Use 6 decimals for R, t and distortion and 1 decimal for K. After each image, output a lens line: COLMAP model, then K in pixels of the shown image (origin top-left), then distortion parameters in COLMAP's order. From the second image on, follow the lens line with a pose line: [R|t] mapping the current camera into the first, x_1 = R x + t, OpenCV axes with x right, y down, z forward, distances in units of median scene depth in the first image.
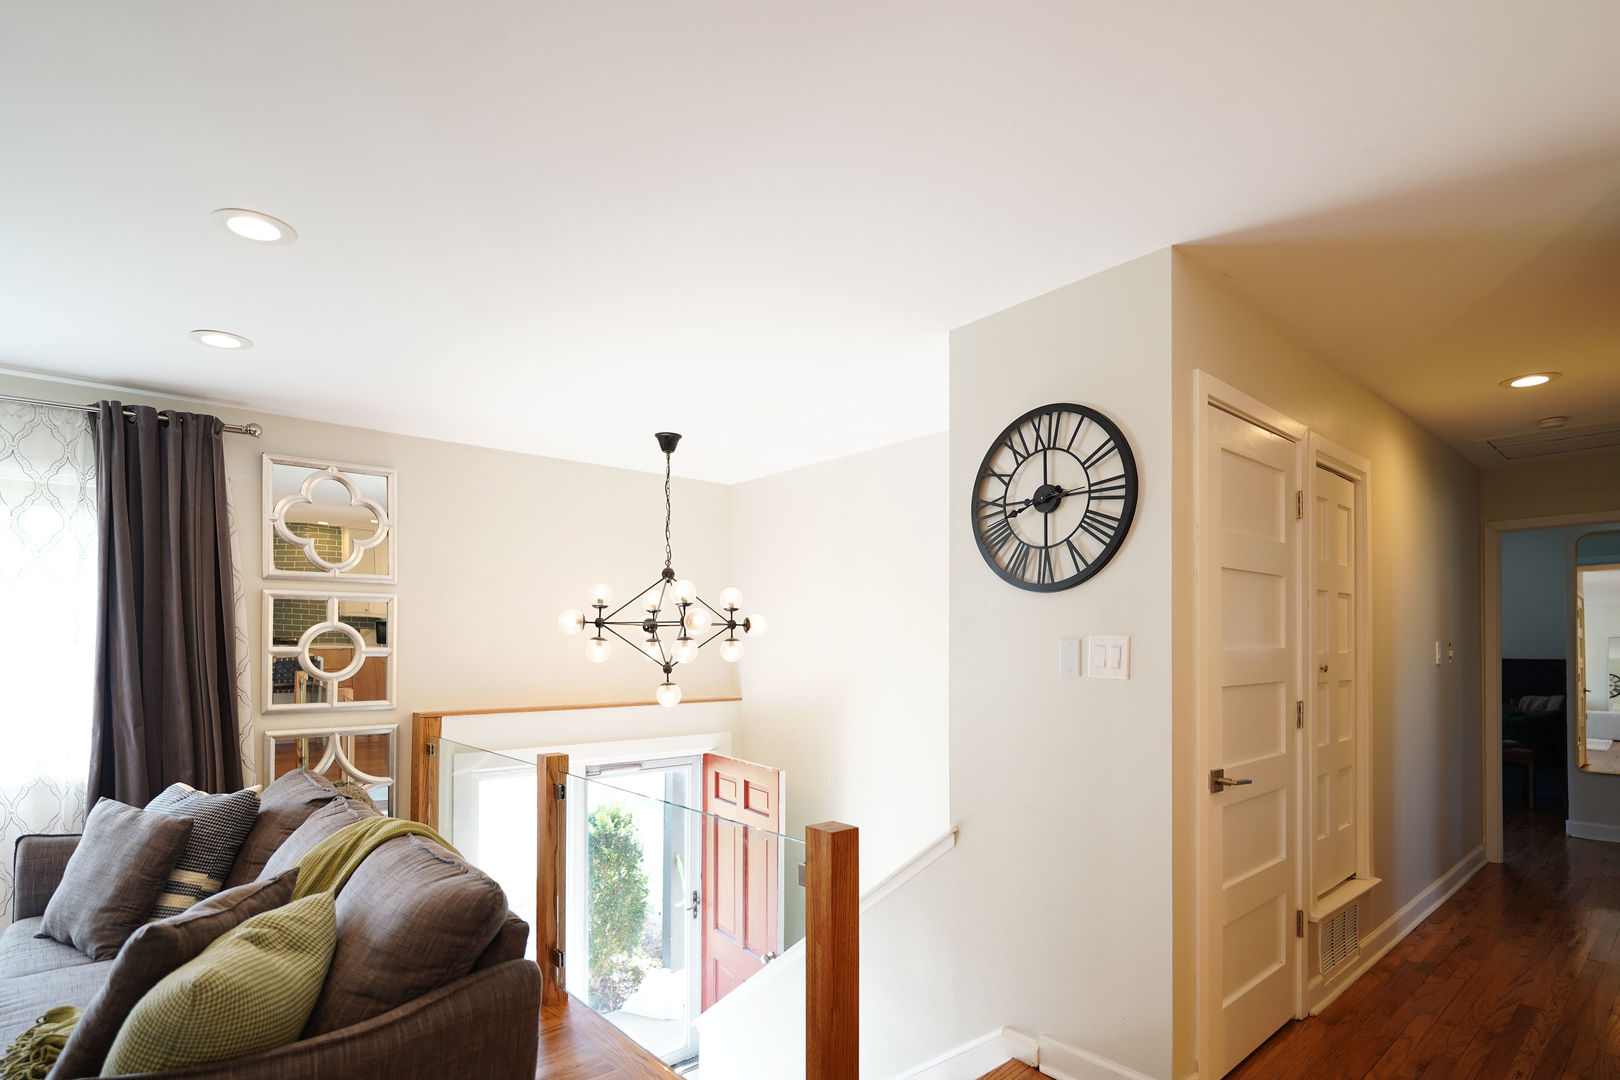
lens RADIAL K [[798.6, 0, 808.7], [0, 798.6, 639.0], [0, 0, 1]] dist [0.000427, -0.000012]
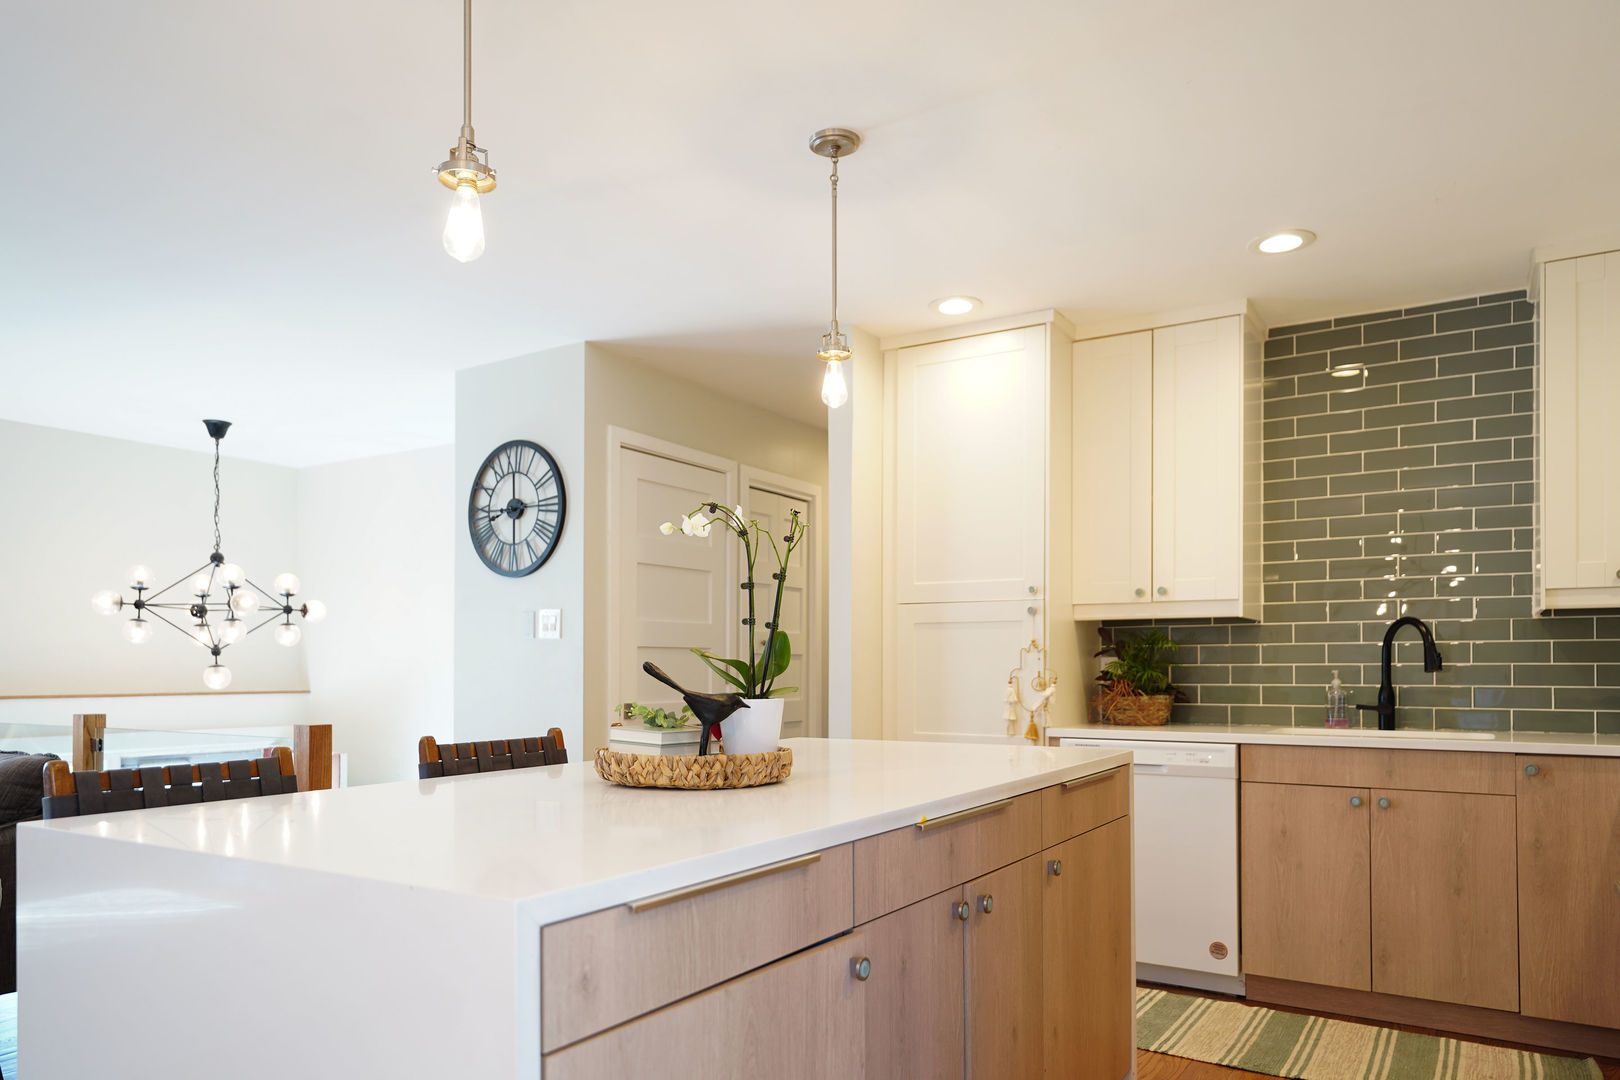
lens RADIAL K [[1075.8, 0, 813.6], [0, 1075.8, 658.2], [0, 0, 1]] dist [0.018136, -0.002718]
pose [[0.956132, 0.002051, 0.292930, 0.232044], [-0.000657, 0.999988, -0.004857, 0.082483], [-0.292937, 0.004452, 0.956121, -0.849489]]
